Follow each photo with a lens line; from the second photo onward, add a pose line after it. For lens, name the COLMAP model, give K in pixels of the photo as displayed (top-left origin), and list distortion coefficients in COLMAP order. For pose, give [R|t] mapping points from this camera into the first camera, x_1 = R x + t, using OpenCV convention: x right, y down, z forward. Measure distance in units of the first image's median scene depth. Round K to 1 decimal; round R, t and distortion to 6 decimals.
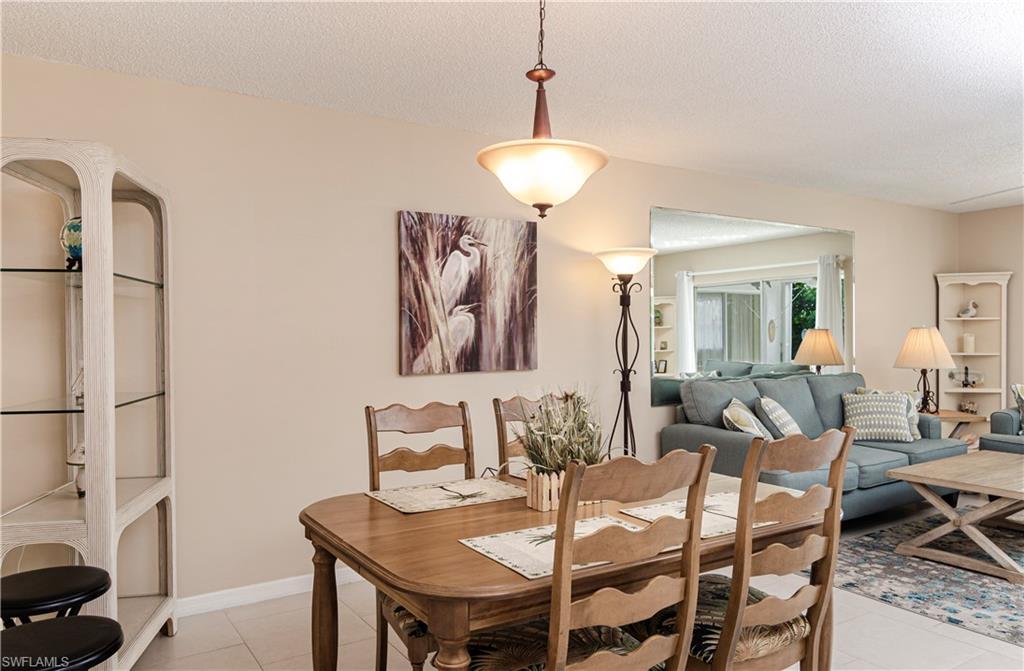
lens RADIAL K [[726.5, 0, 512.0], [0, 726.5, 335.5], [0, 0, 1]] dist [-0.002780, -0.001533]
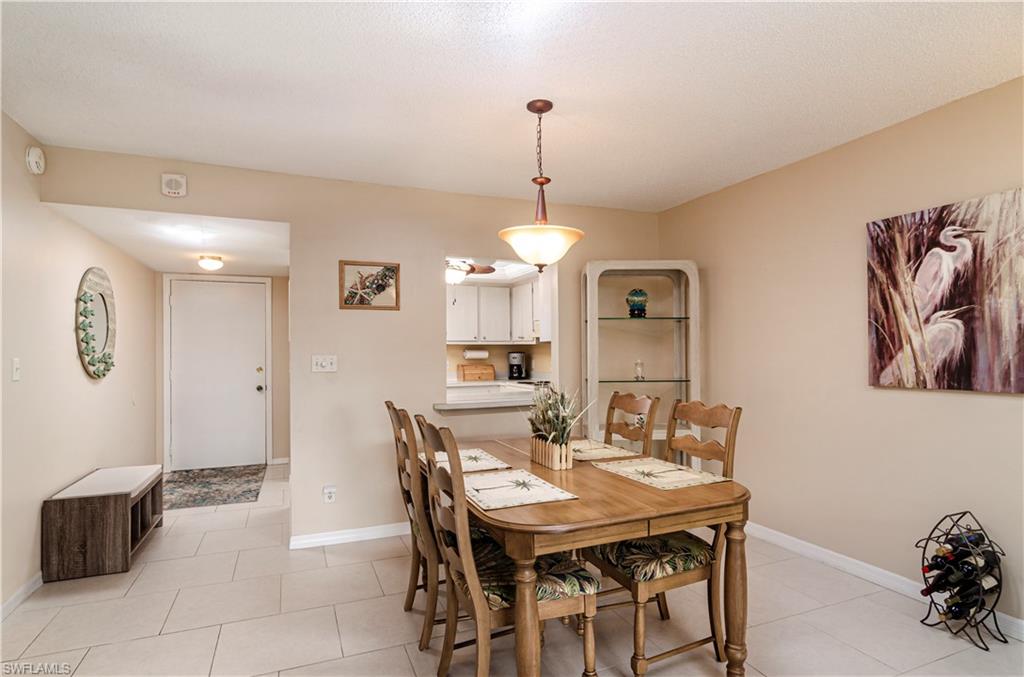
lens RADIAL K [[550.5, 0, 512.0], [0, 550.5, 338.5], [0, 0, 1]] dist [0.000896, 0.001005]
pose [[-0.186308, -0.016993, -0.982344, 0.665330], [0.002926, 0.999836, -0.017850, 0.001059], [0.982487, -0.006200, -0.186228, 0.630318]]
